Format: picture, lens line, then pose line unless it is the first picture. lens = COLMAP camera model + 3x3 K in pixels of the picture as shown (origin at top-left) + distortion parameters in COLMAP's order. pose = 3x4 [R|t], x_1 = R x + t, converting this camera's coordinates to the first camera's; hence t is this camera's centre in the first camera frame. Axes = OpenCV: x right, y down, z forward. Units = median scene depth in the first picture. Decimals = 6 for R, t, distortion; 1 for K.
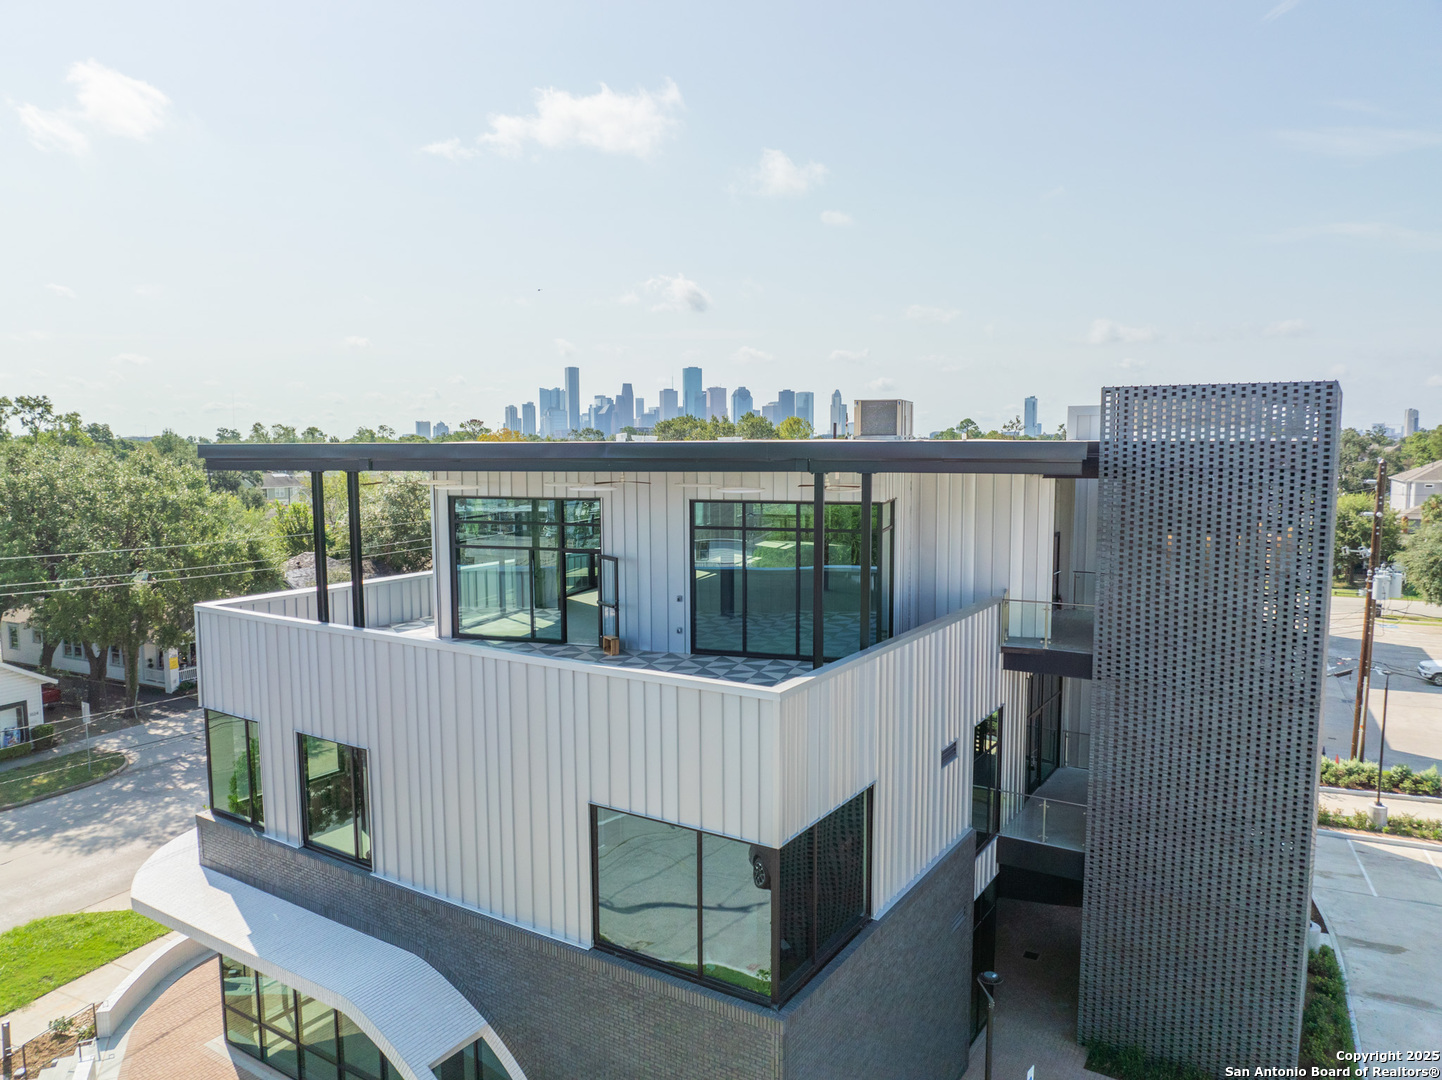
lens RADIAL K [[1011.0, 0, 721.0], [0, 1011.0, 540.0], [0, 0, 1]] dist [-0.042290, 0.003688]
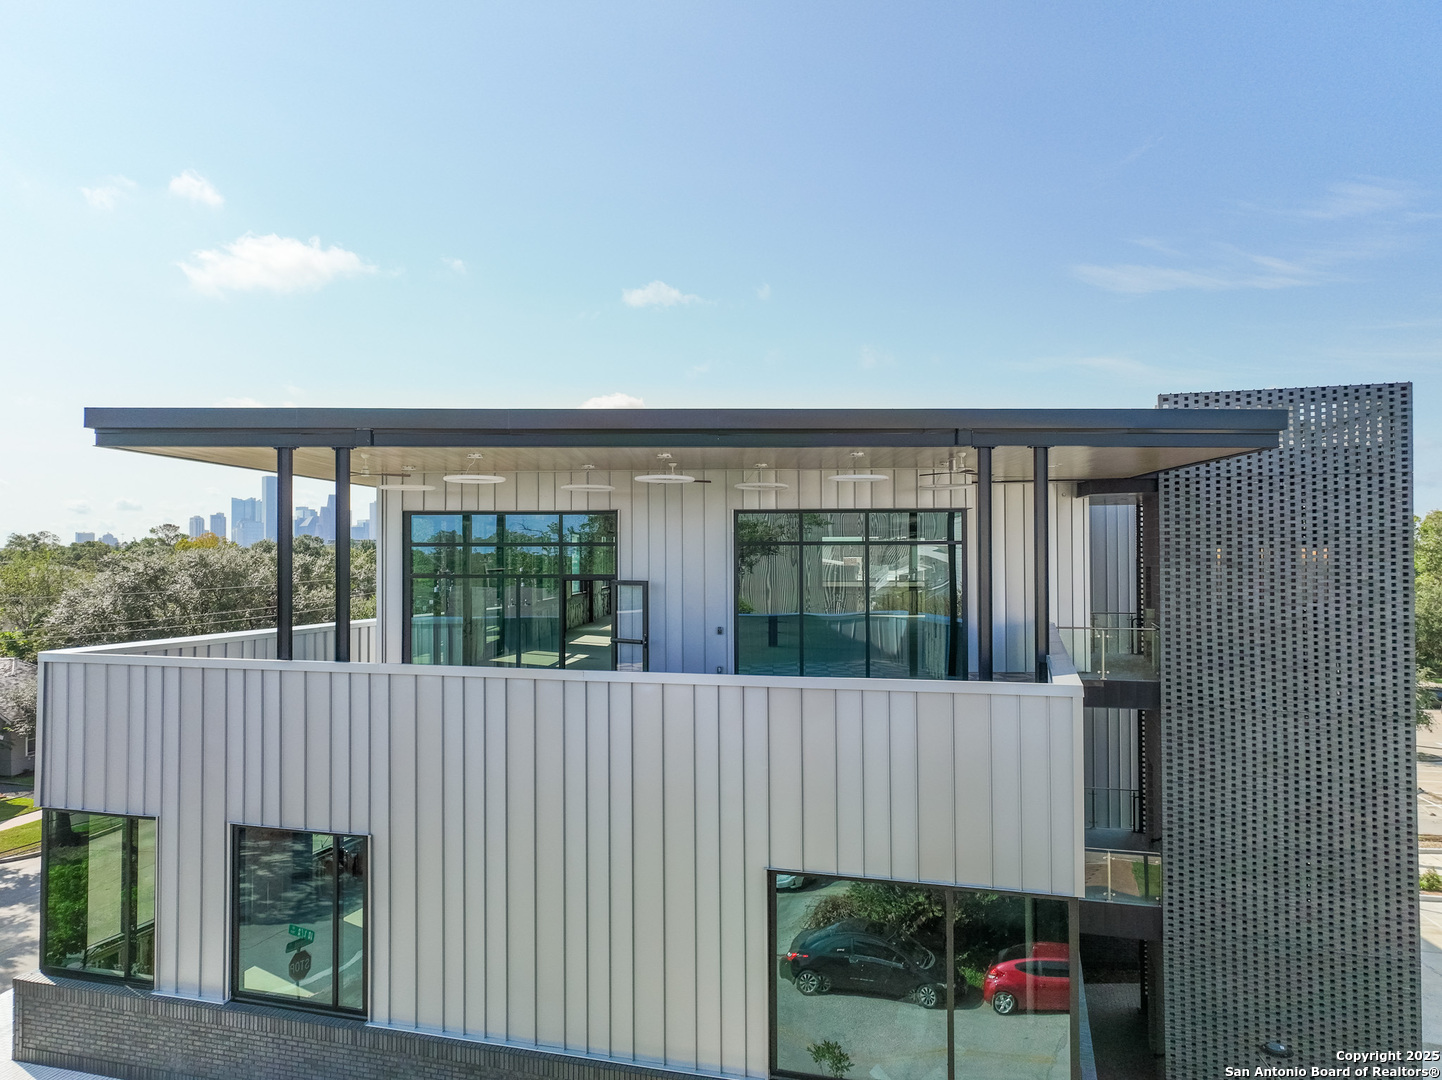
lens RADIAL K [[1010.9, 0, 721.0], [0, 1010.9, 540.0], [0, 0, 1]] dist [0.006330, 0.011142]
pose [[0.962227, 0.005106, 0.272201, -0.285900], [0.025789, 0.993619, -0.109802, 0.080933], [-0.271025, 0.112674, 0.955955, 0.218328]]
